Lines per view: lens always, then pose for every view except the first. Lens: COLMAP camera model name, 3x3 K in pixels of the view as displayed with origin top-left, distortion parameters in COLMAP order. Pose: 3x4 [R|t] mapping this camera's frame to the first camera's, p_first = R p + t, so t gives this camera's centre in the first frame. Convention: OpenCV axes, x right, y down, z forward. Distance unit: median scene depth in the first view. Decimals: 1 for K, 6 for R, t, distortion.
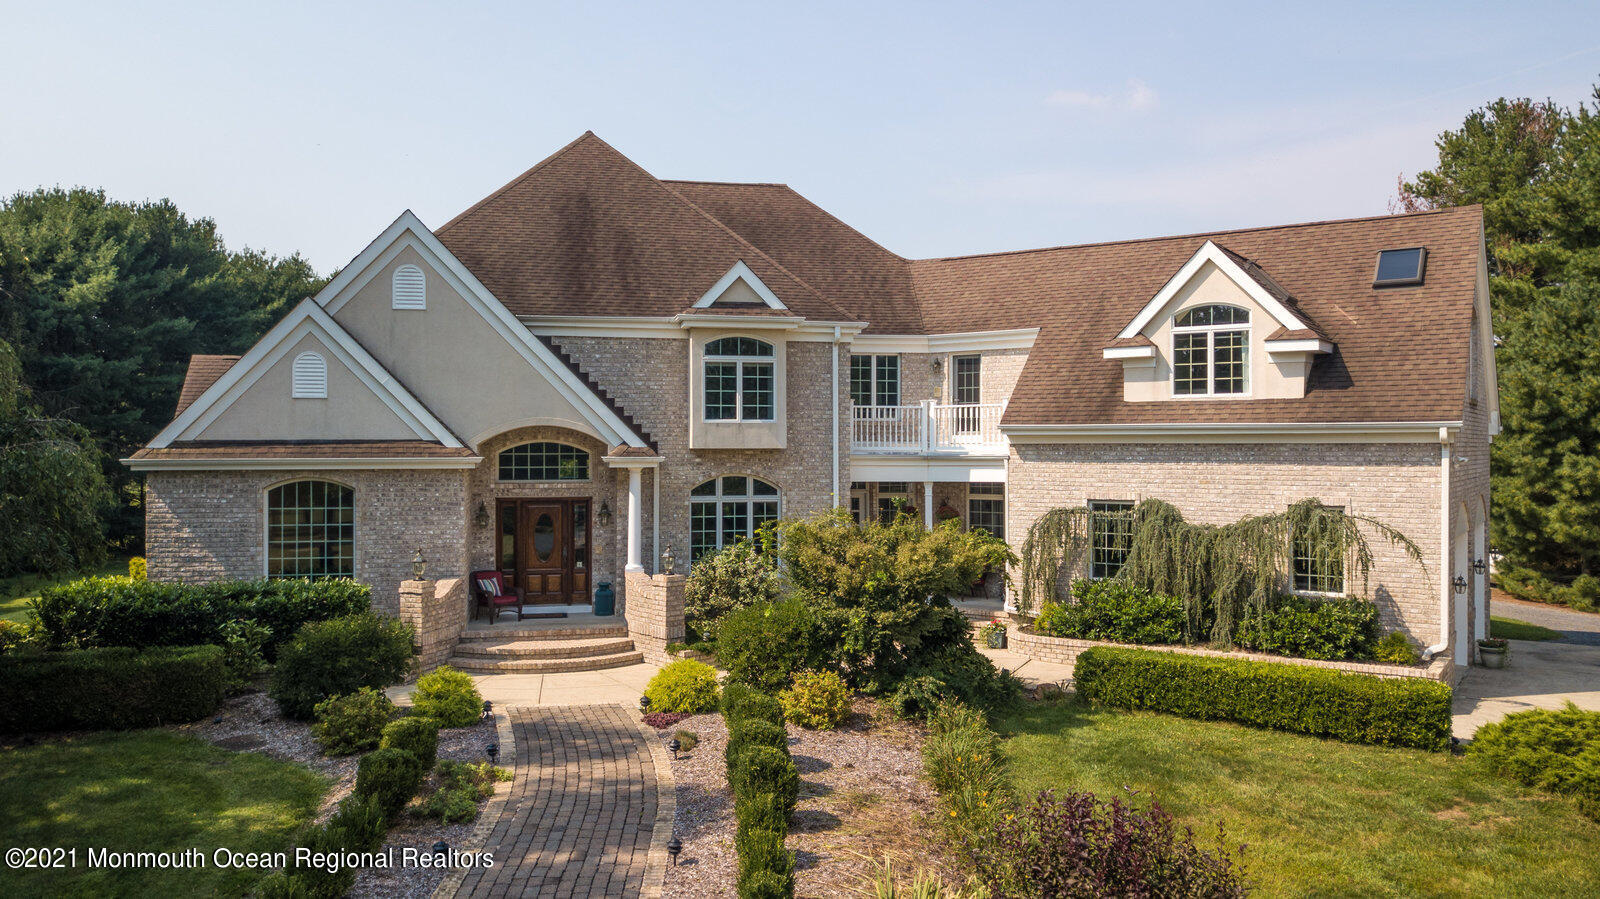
lens RADIAL K [[1208.4, 0, 810.1], [0, 1208.4, 423.1], [0, 0, 1]] dist [0.025919, -0.028275]
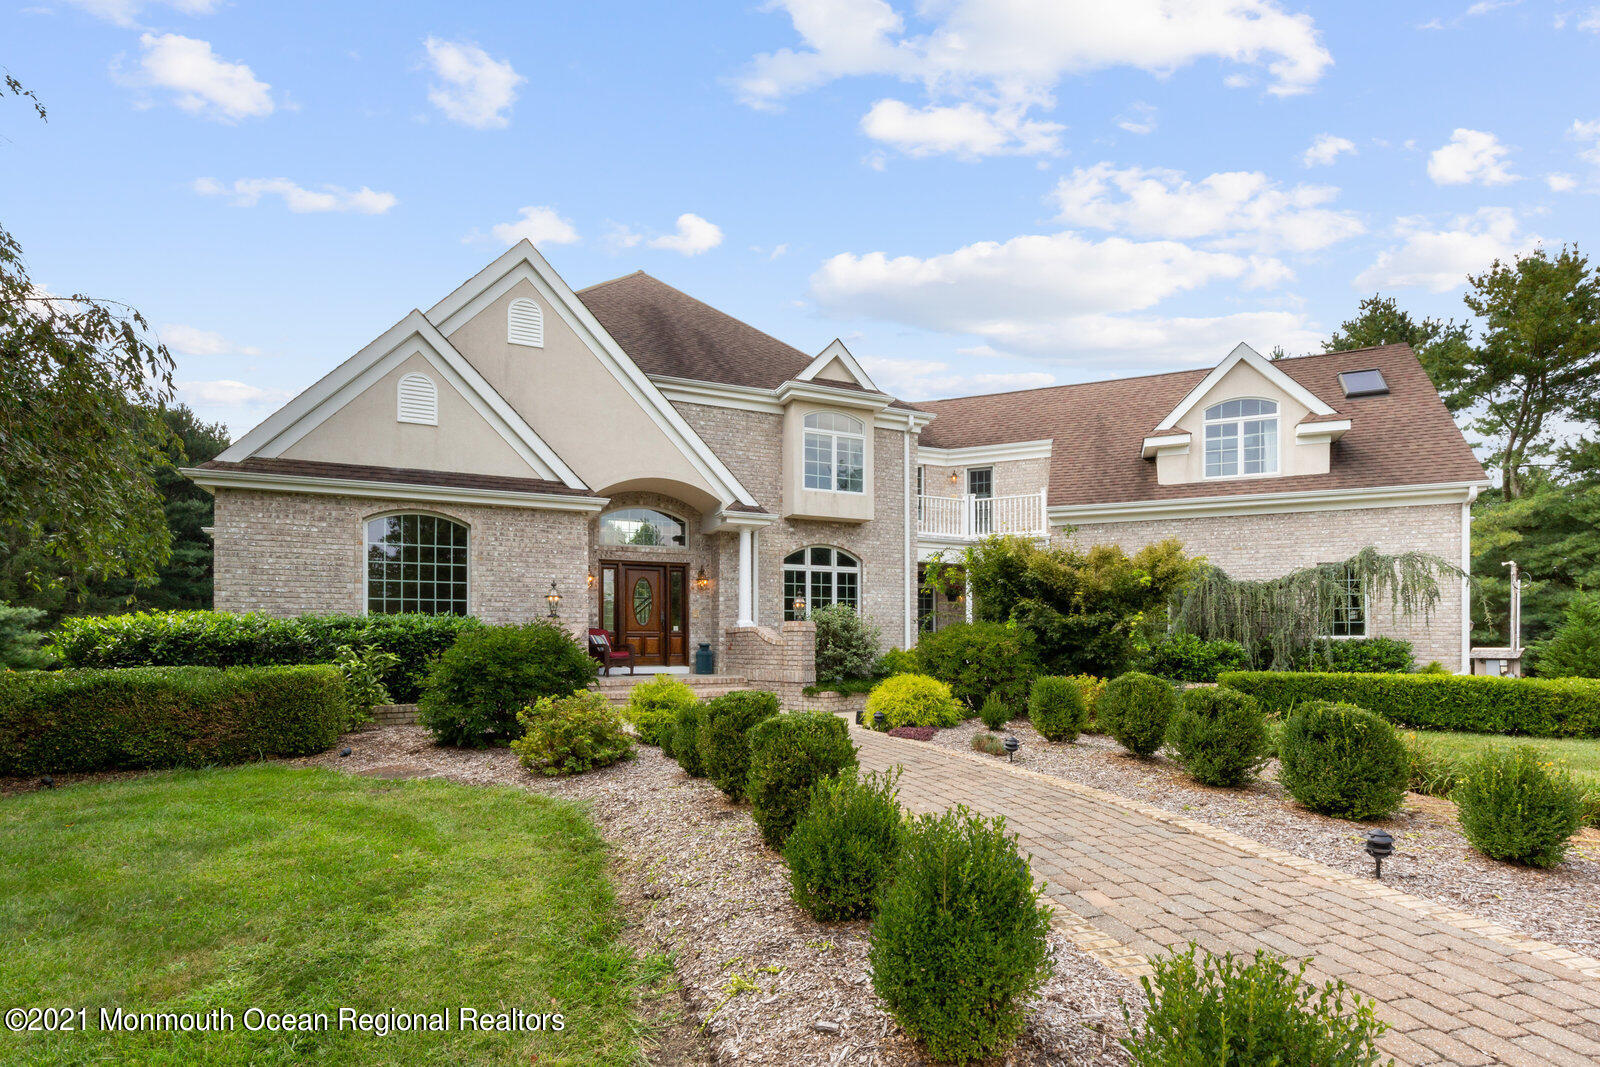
lens RADIAL K [[757.9, 0, 813.0], [0, 757.9, 625.7], [0, 0, 1]] dist [0.009235, -0.000100]
pose [[0.977447, 0.003458, 0.211151, -0.230907], [-0.002290, 0.999981, -0.005776, 0.127699], [-0.211167, 0.005162, 0.977436, 0.361003]]
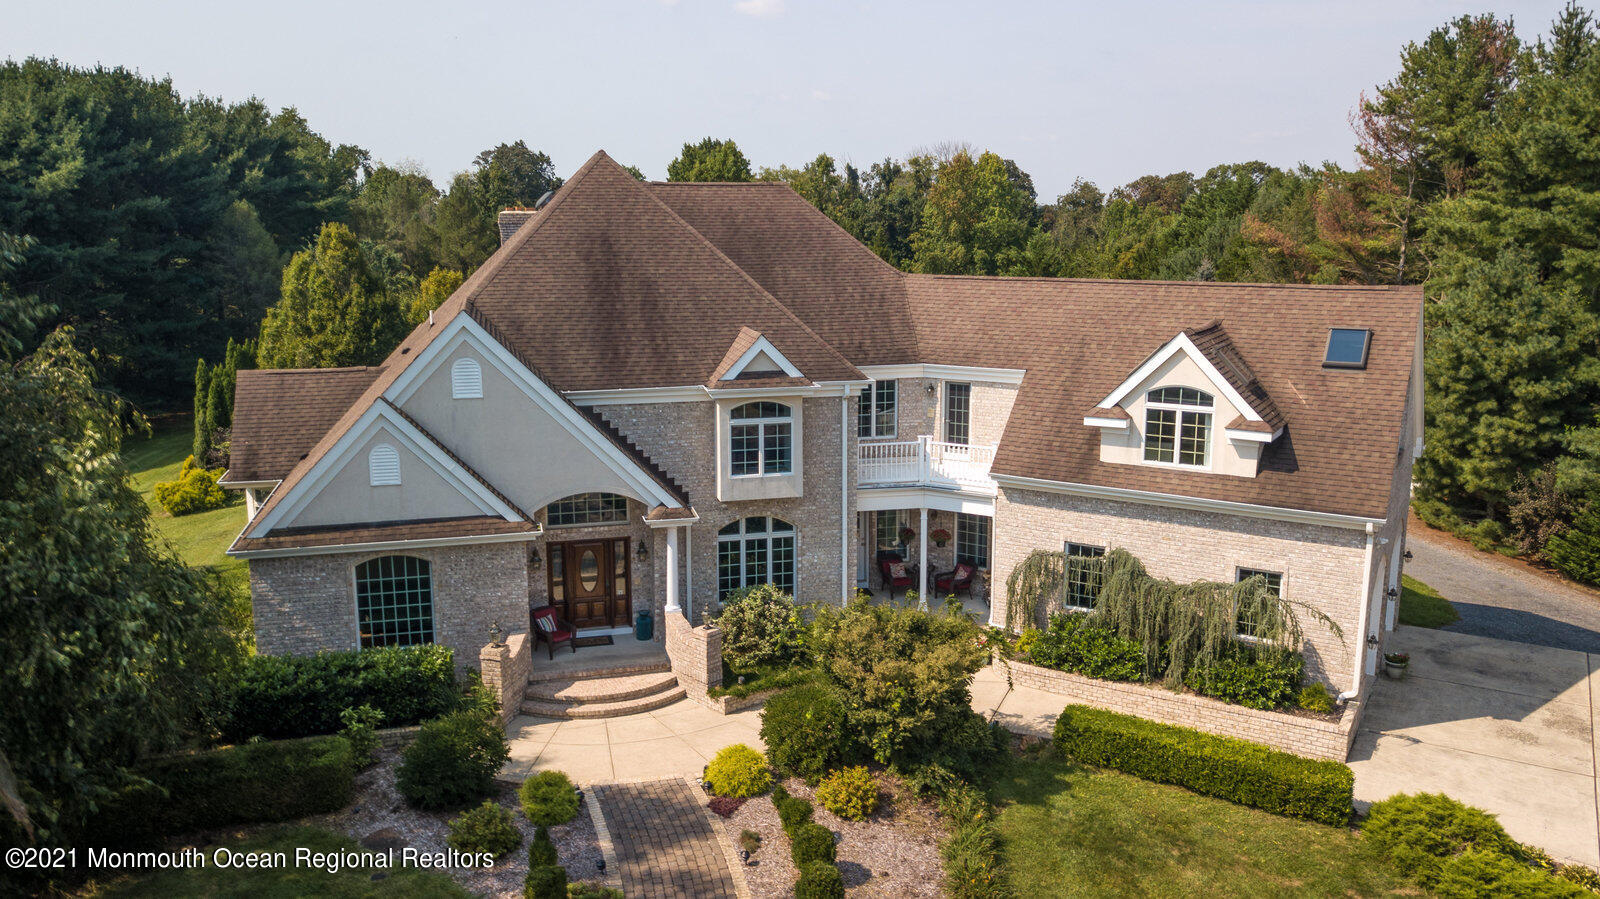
lens RADIAL K [[1208.4, 0, 810.1], [0, 1208.4, 423.1], [0, 0, 1]] dist [0.025919, -0.028275]
pose [[0.999125, -0.007475, 0.041150, -0.062292], [-0.000502, 0.981686, 0.190507, -0.278261], [-0.041820, -0.190361, 0.980823, -0.103151]]
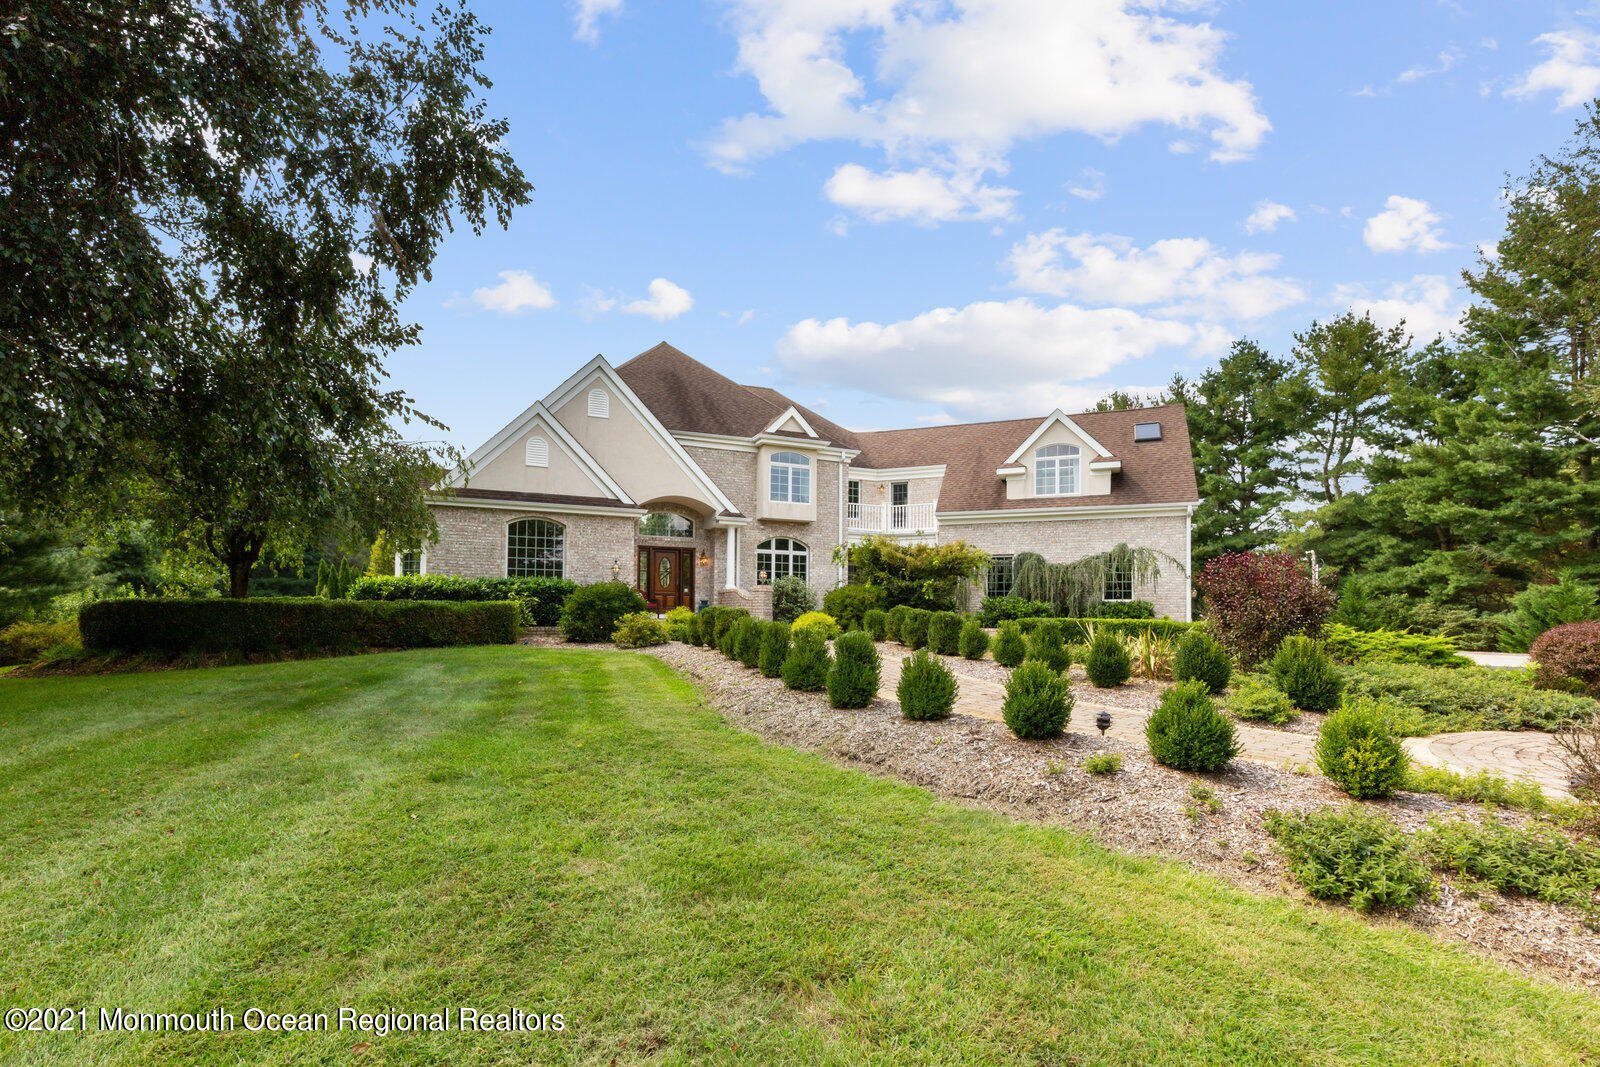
lens RADIAL K [[739.0, 0, 811.7], [0, 739.0, 582.4], [0, 0, 1]] dist [0.019121, 0.000097]
pose [[0.978267, 0.019364, 0.206443, -0.249524], [-0.012774, 0.999367, -0.033207, 0.147927], [-0.206955, 0.029848, 0.977895, 0.002377]]
